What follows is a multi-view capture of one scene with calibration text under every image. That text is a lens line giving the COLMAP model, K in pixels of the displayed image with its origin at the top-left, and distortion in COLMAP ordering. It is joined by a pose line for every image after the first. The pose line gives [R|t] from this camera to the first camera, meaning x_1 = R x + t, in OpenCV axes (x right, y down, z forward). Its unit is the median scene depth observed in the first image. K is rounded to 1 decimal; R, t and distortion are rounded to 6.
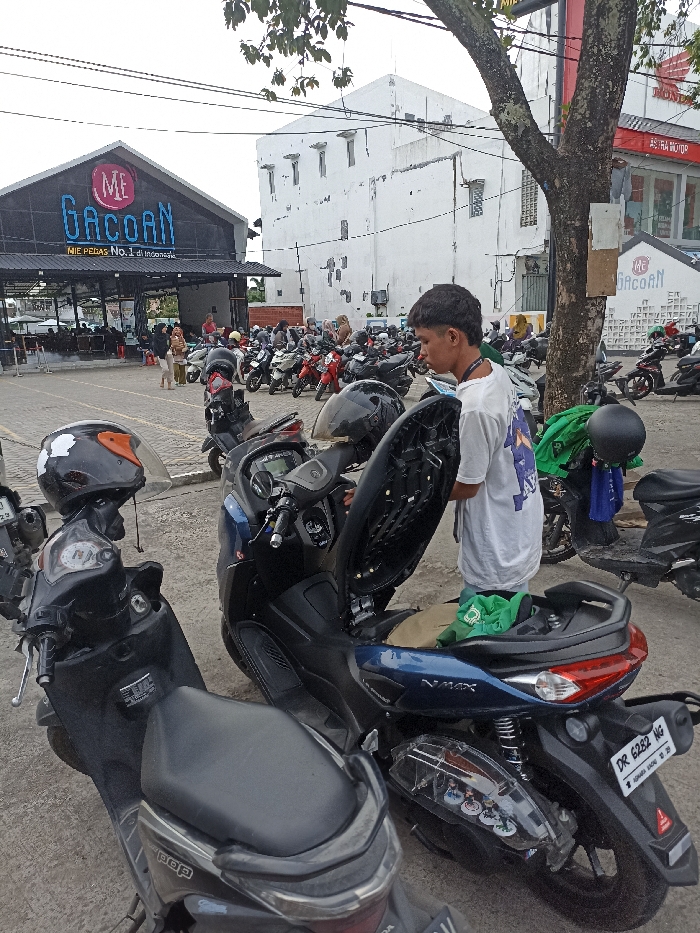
lens RADIAL K [[698.0, 0, 359.4], [0, 698.0, 464.0], [0, 0, 1]] dist [0.028987, -0.015531]
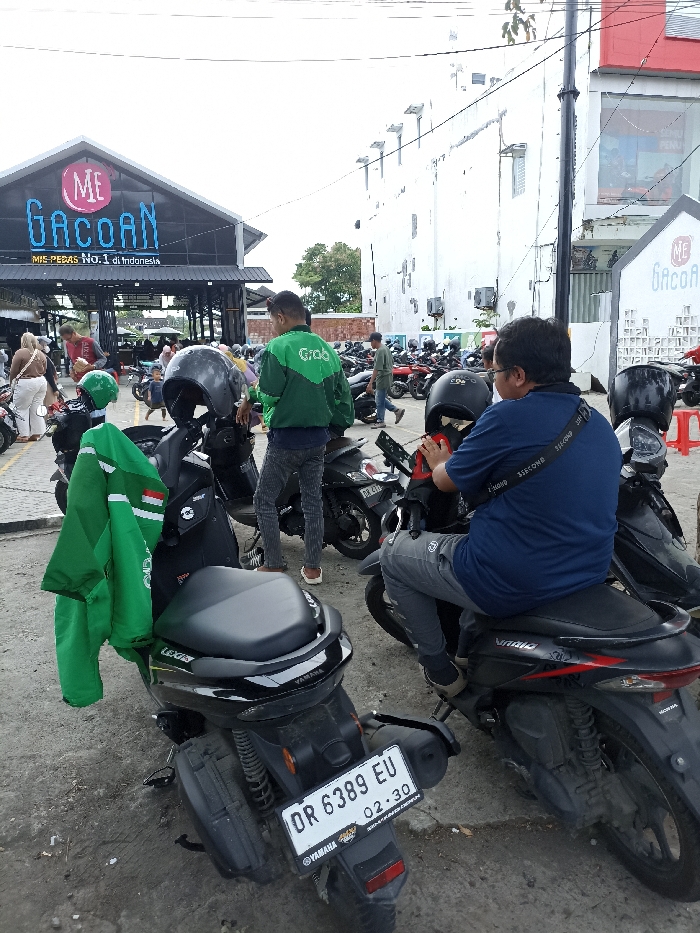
lens RADIAL K [[698.0, 0, 365.6], [0, 698.0, 470.6], [0, 0, 1]] dist [0.028987, -0.015531]
pose [[0.928193, 0.075629, -0.364332, 0.330832], [-0.078033, 0.996918, 0.008142, -0.062025], [0.363825, 0.020873, 0.931233, 0.278802]]
